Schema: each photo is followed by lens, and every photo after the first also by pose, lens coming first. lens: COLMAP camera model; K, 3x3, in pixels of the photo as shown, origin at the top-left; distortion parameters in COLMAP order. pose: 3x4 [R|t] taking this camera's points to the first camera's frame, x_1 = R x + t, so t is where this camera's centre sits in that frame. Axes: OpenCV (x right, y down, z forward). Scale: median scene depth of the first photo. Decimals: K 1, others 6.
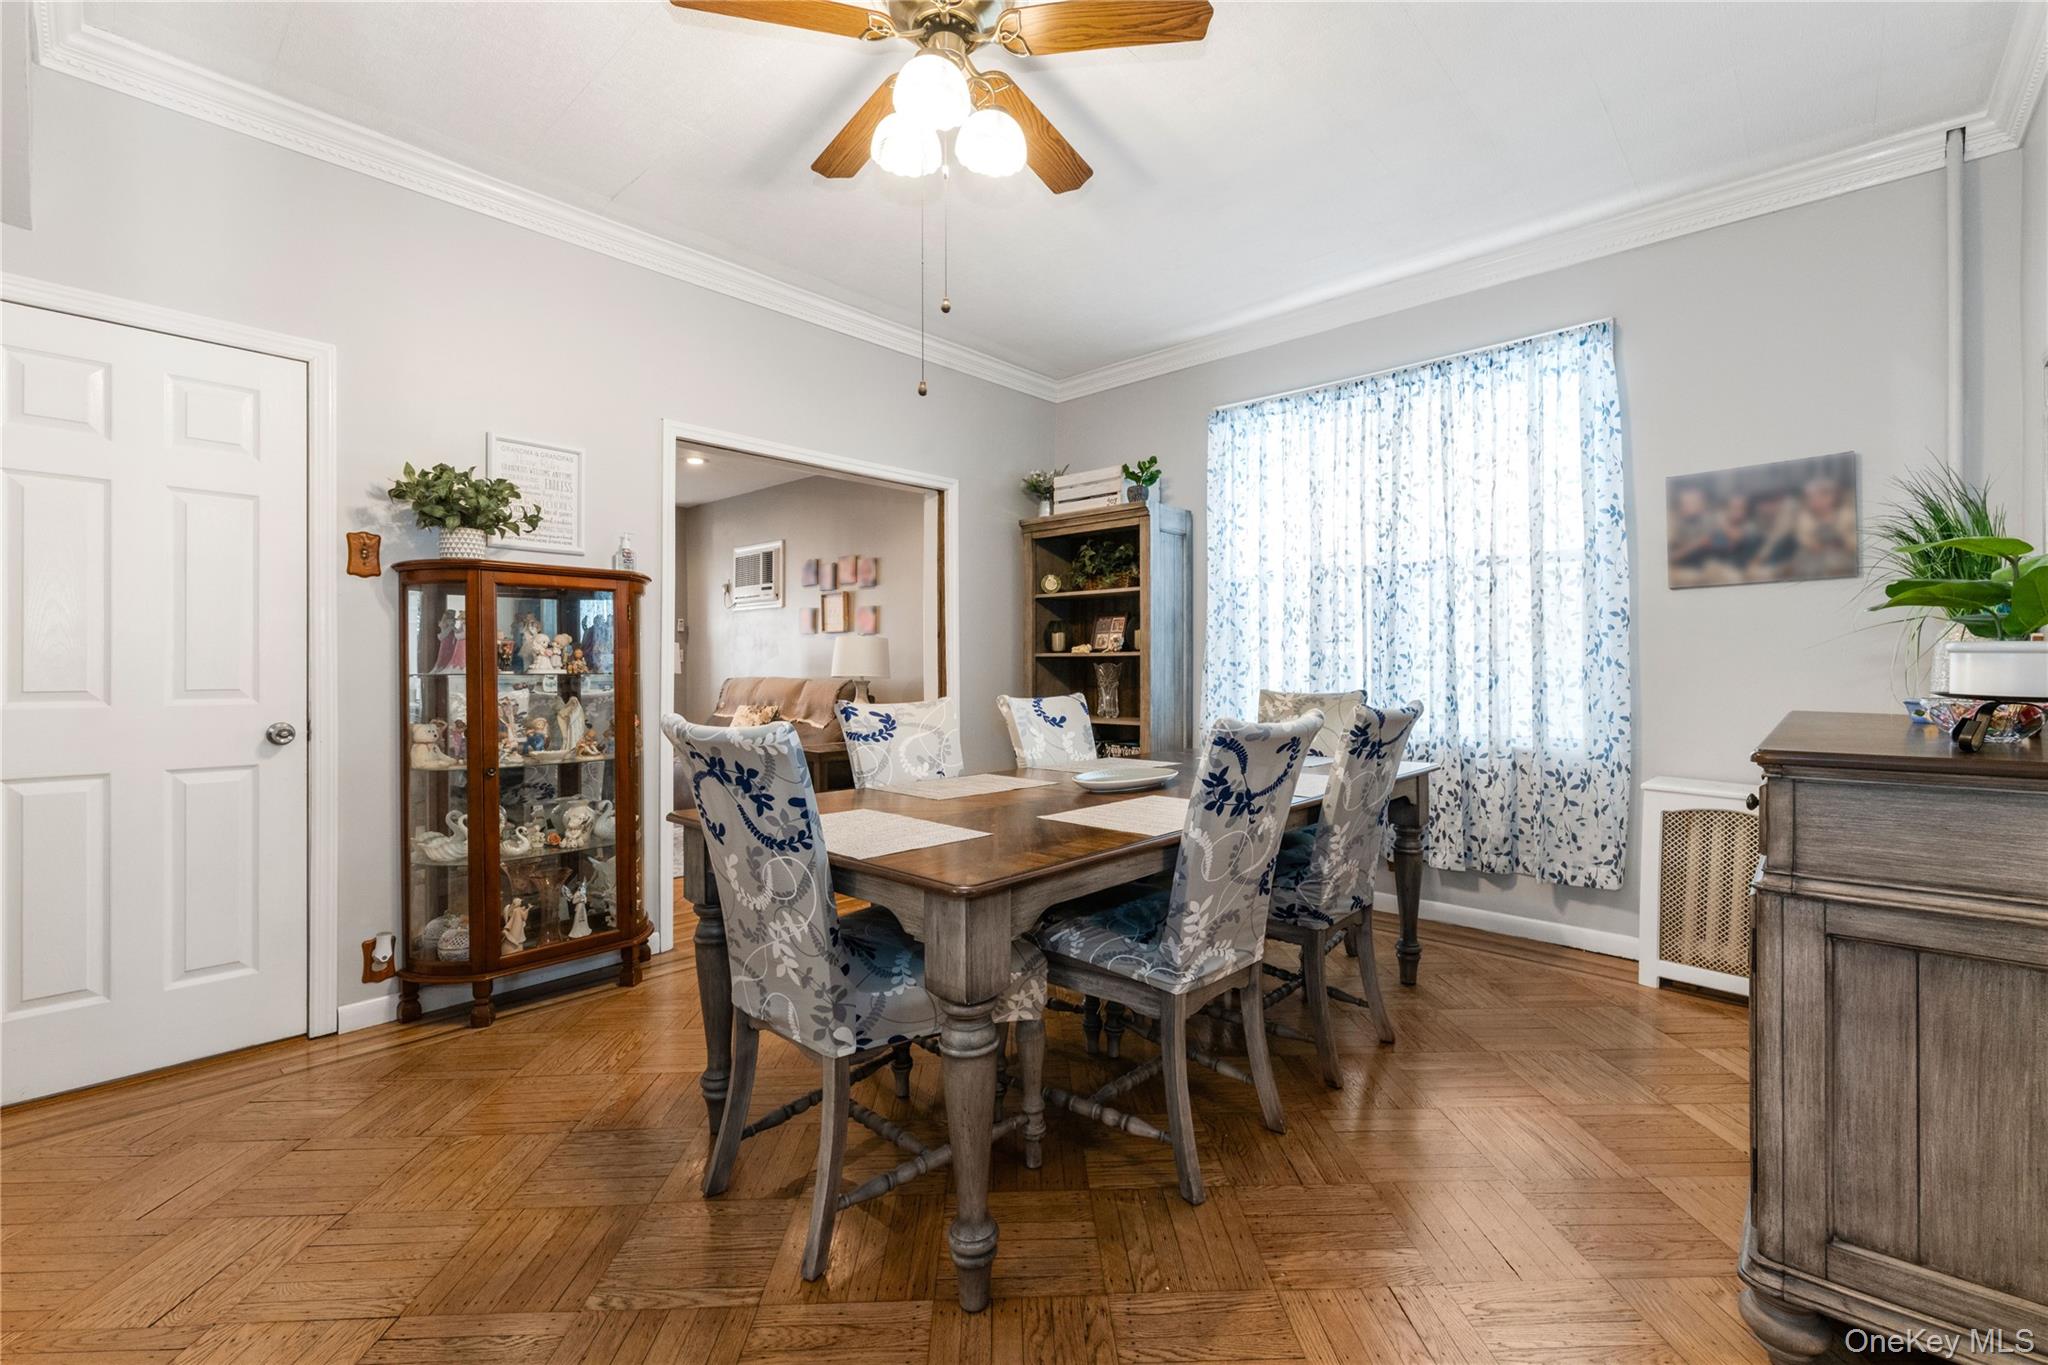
lens RADIAL K [[885.8, 0, 1031.0], [0, 885.8, 669.6], [0, 0, 1]] dist [0.003223, 0.000276]
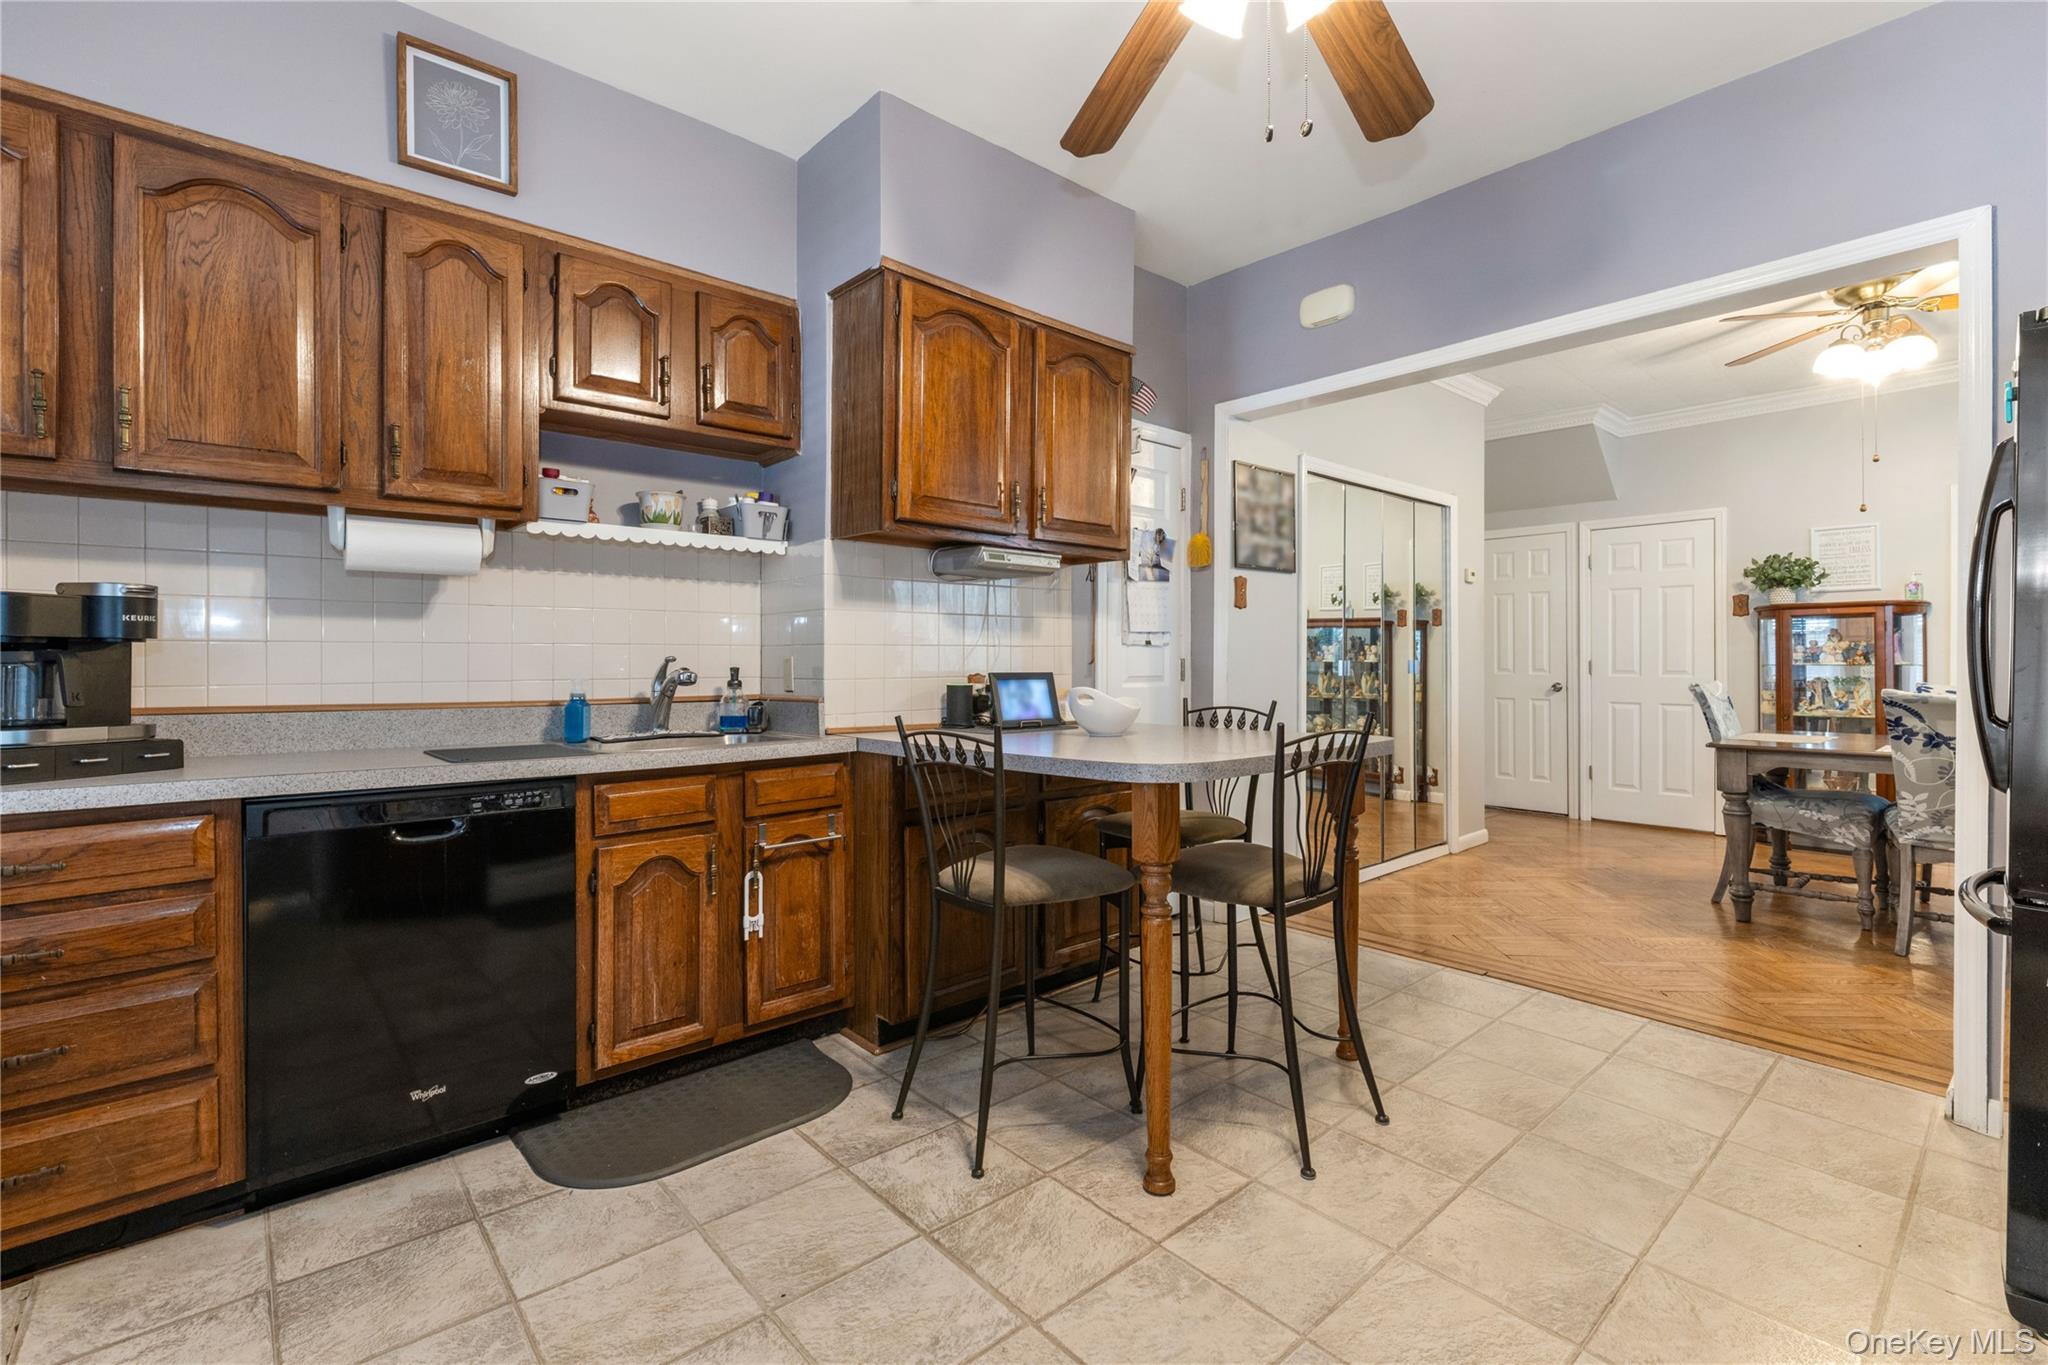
lens RADIAL K [[913.7, 0, 1029.0], [0, 913.7, 668.3], [0, 0, 1]] dist [-0.001404, -0.000126]
pose [[-0.118165, 0.007044, -0.992969, 1.531742], [0.002737, 0.999973, 0.006768, -0.004272], [0.992990, -0.001918, -0.118181, -0.373960]]
